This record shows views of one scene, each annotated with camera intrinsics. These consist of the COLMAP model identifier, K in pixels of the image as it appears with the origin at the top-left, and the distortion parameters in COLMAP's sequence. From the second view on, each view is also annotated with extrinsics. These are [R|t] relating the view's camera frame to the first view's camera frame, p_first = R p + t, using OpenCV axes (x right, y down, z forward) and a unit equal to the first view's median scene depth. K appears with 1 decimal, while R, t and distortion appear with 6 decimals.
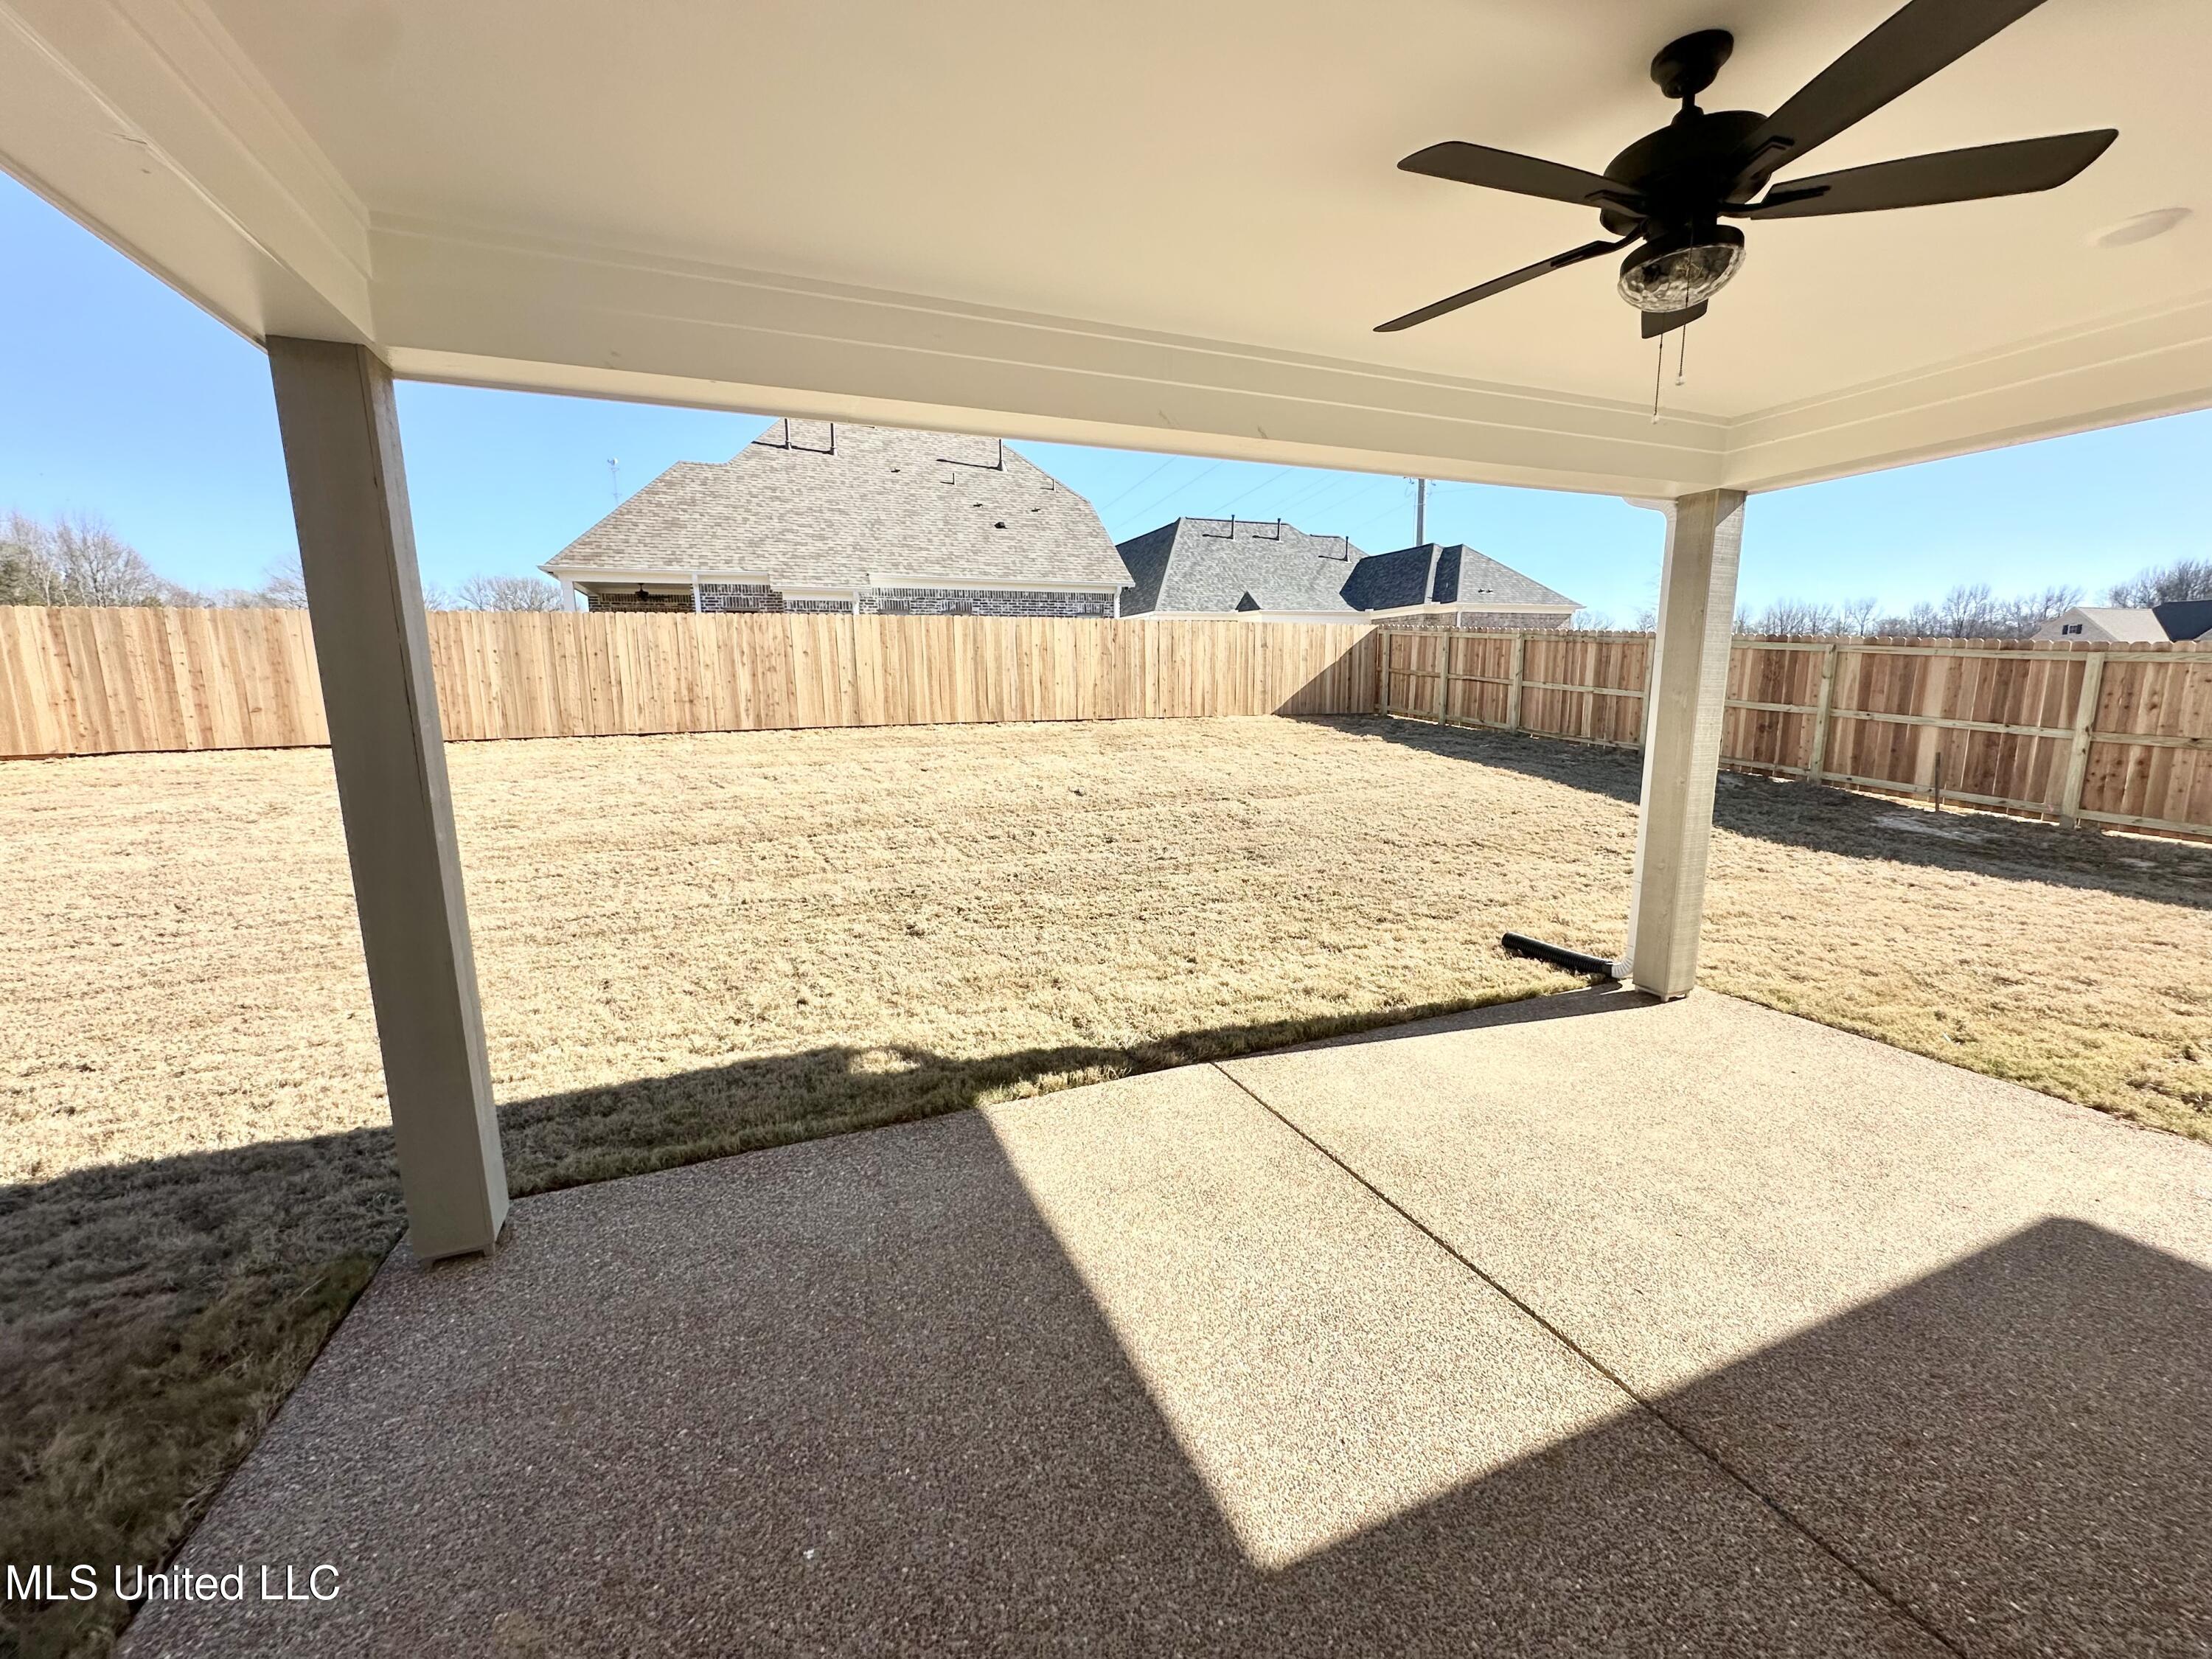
lens RADIAL K [[874.2, 0, 1109.5], [0, 874.2, 832.8], [0, 0, 1]] dist [-0.002480, -0.000079]
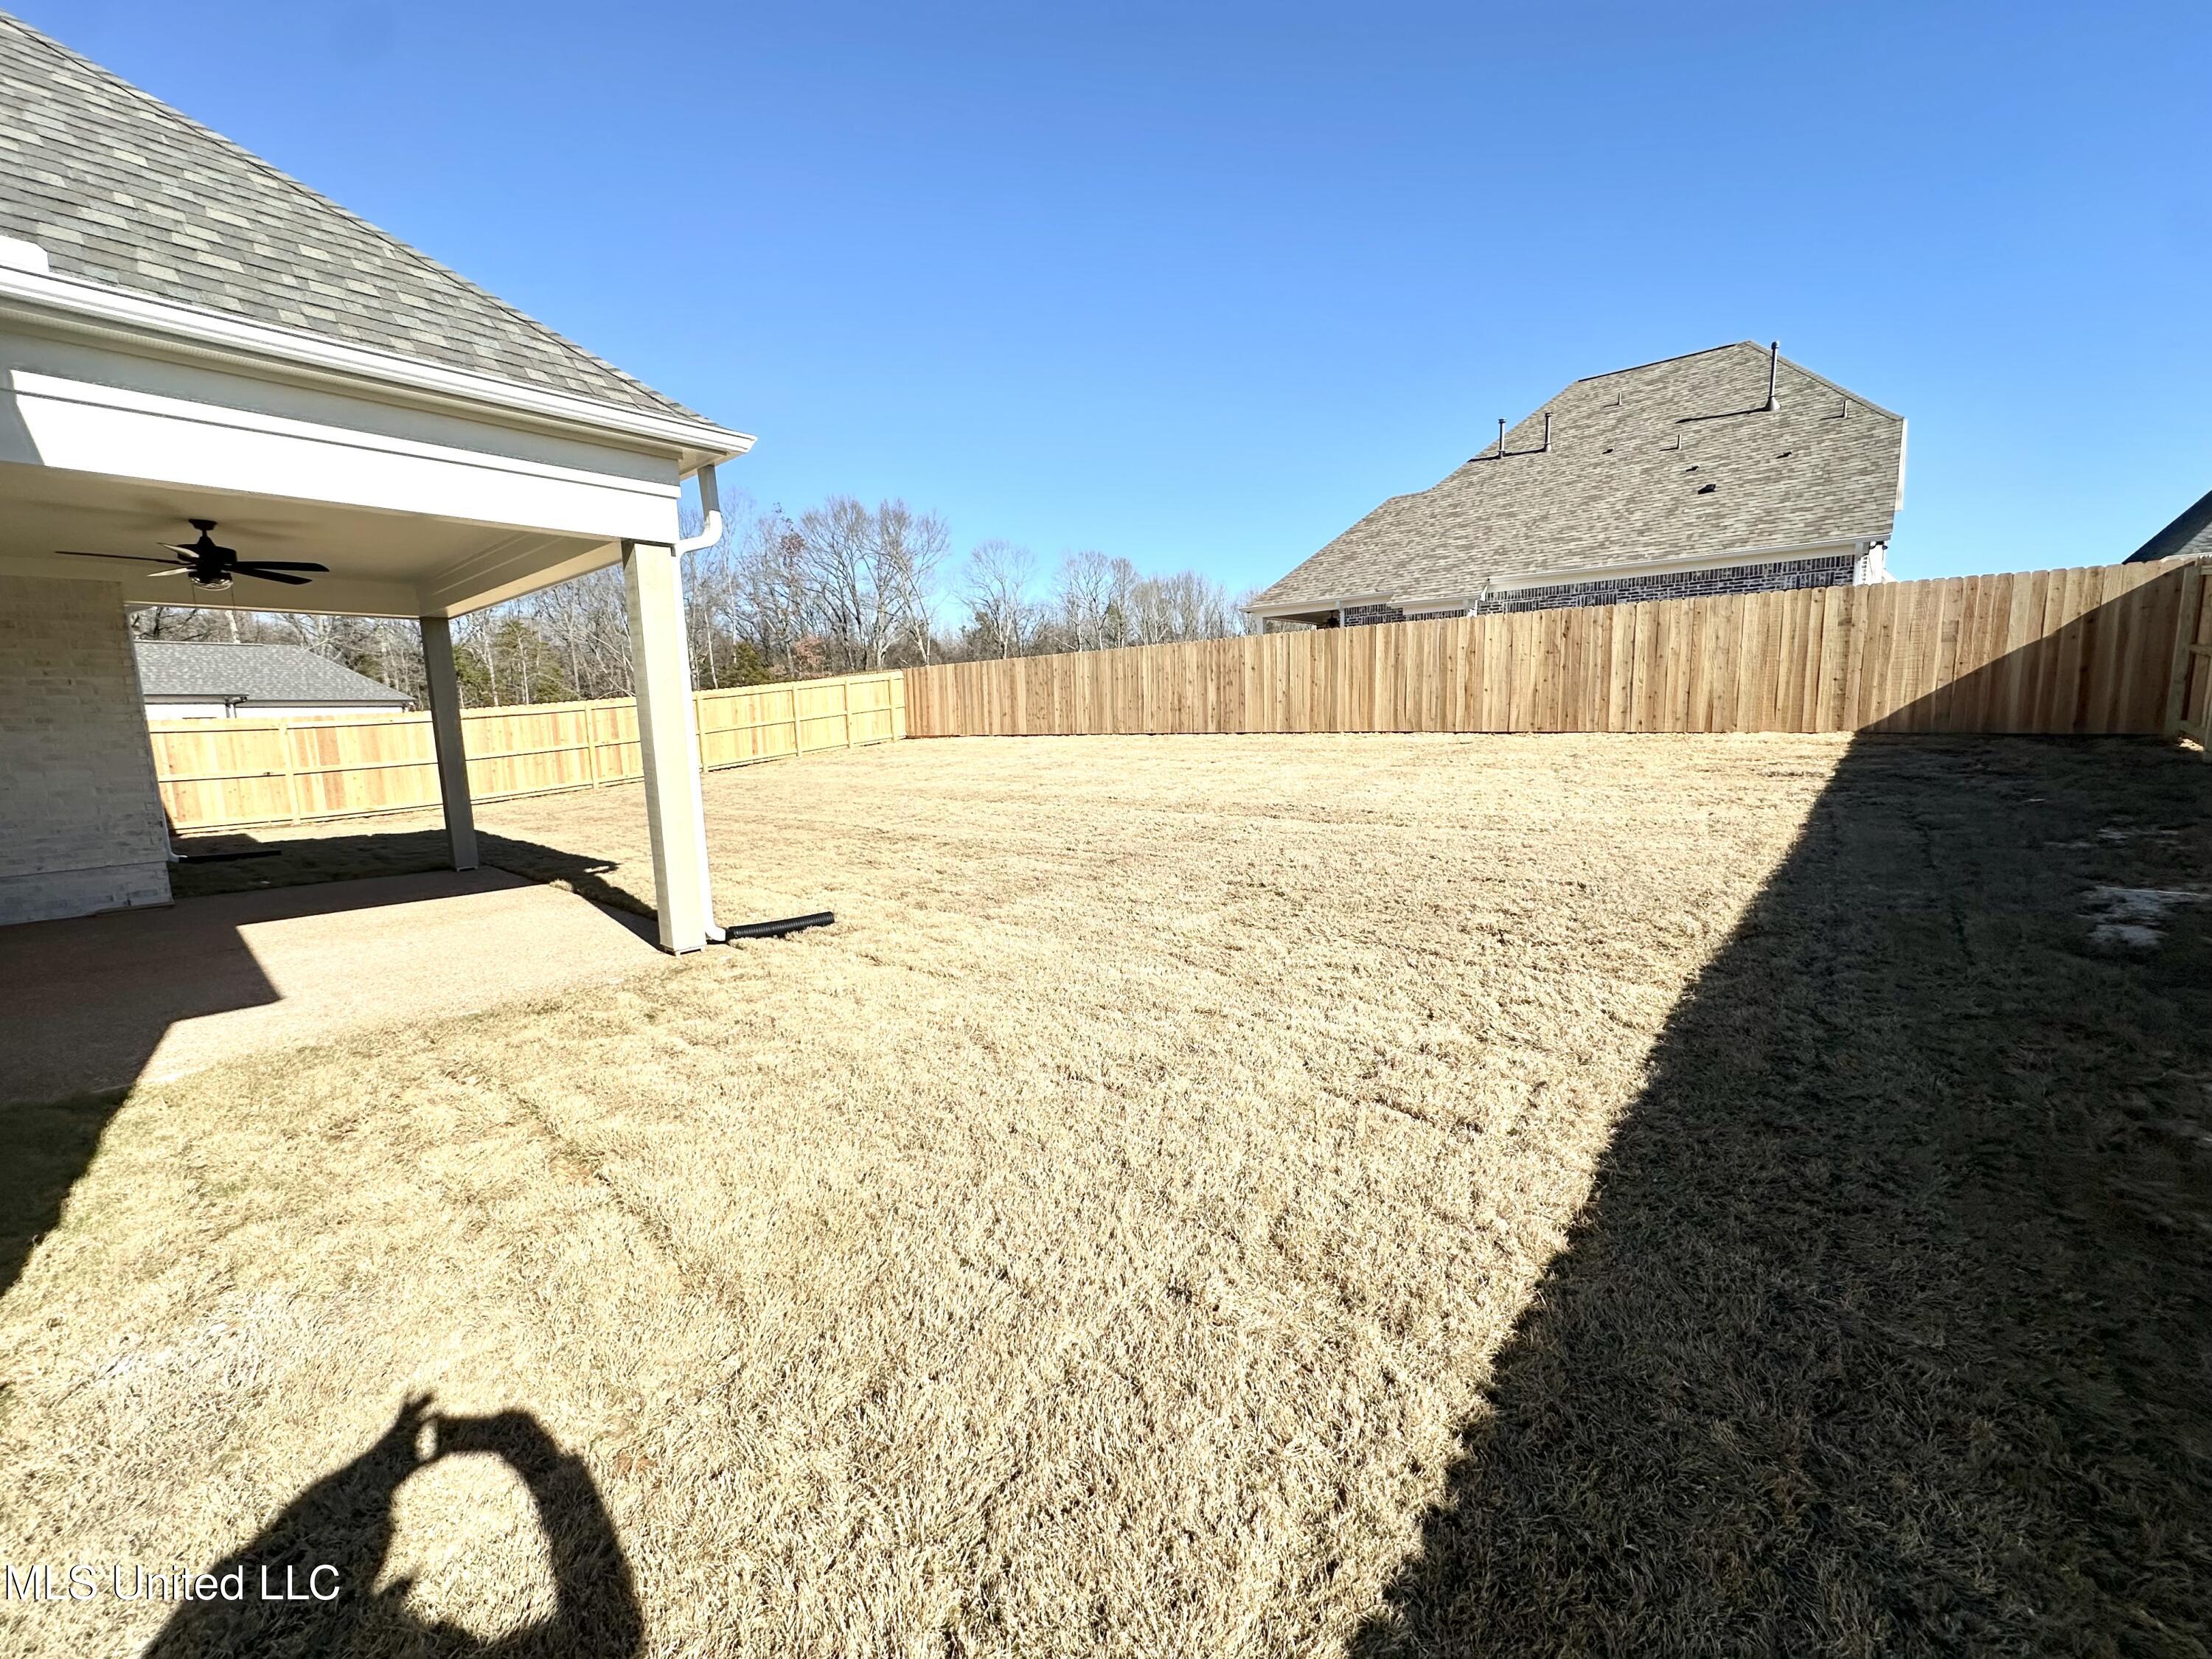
lens RADIAL K [[874.2, 0, 1113.2], [0, 874.2, 825.8], [0, 0, 1]] dist [-0.002480, -0.000079]
pose [[0.451505, 0.118628, -0.884348, 0.554444], [-0.132495, 0.989048, 0.065027, -0.042377], [0.882377, 0.087812, 0.462278, 0.271164]]
